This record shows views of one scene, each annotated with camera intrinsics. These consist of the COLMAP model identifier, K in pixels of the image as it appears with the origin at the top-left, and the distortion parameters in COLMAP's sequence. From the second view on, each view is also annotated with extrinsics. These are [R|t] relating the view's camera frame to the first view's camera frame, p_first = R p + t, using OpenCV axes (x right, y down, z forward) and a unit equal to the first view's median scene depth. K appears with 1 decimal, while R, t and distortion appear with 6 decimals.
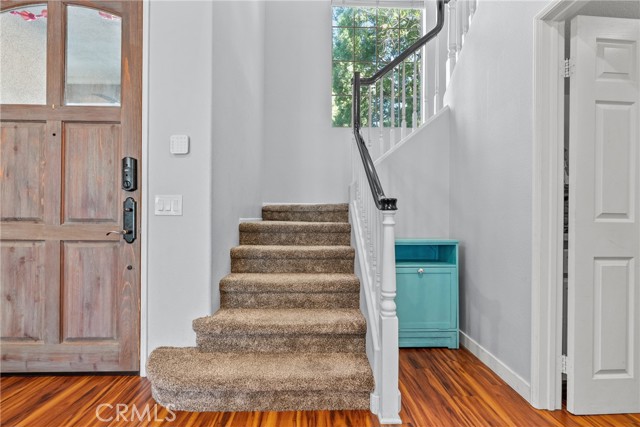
lens RADIAL K [[294.5, 0, 319.6], [0, 294.5, 205.6], [0, 0, 1]] dist [-0.002517, 0.000451]
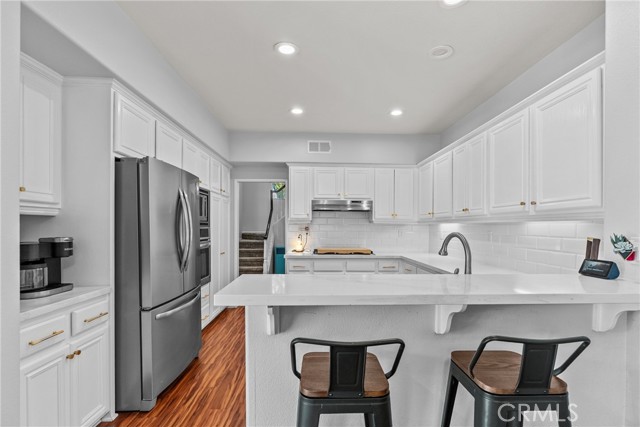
lens RADIAL K [[292.3, 0, 324.3], [0, 292.3, 228.0], [0, 0, 1]] dist [-0.000622, 0.000043]
pose [[0.999980, 0.000492, 0.006293, 0.704845], [-0.000719, 0.999346, 0.036167, -0.194317], [-0.006271, -0.036171, 0.999326, -2.128010]]
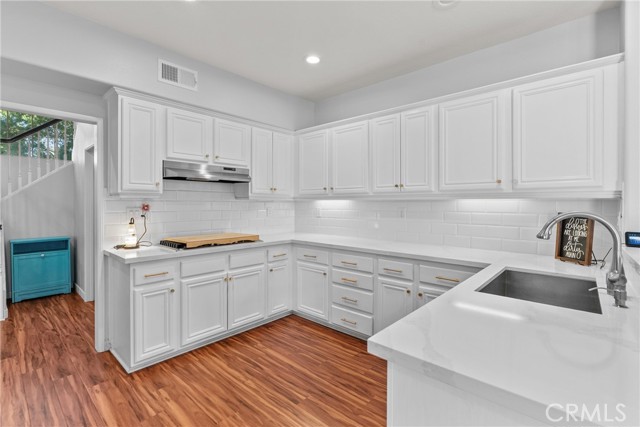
lens RADIAL K [[294.5, 0, 319.6], [0, 294.5, 205.6], [0, 0, 1]] dist [-0.002517, 0.000451]
pose [[0.702812, -0.008385, 0.711326, 0.244524], [-0.019626, 0.999321, 0.031171, -0.177964], [-0.711105, -0.035868, 0.702170, -1.476810]]
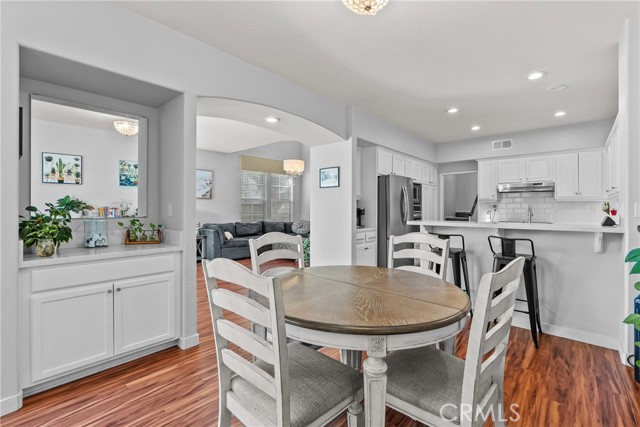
lens RADIAL K [[289.9, 0, 322.5], [0, 289.9, 211.8], [0, 0, 1]] dist [-0.000177, 0.000753]
pose [[0.723838, 0.002510, -0.689965, 1.279598], [0.022560, 0.999373, 0.027303, -0.175607], [0.689601, -0.035328, 0.723327, -3.102362]]
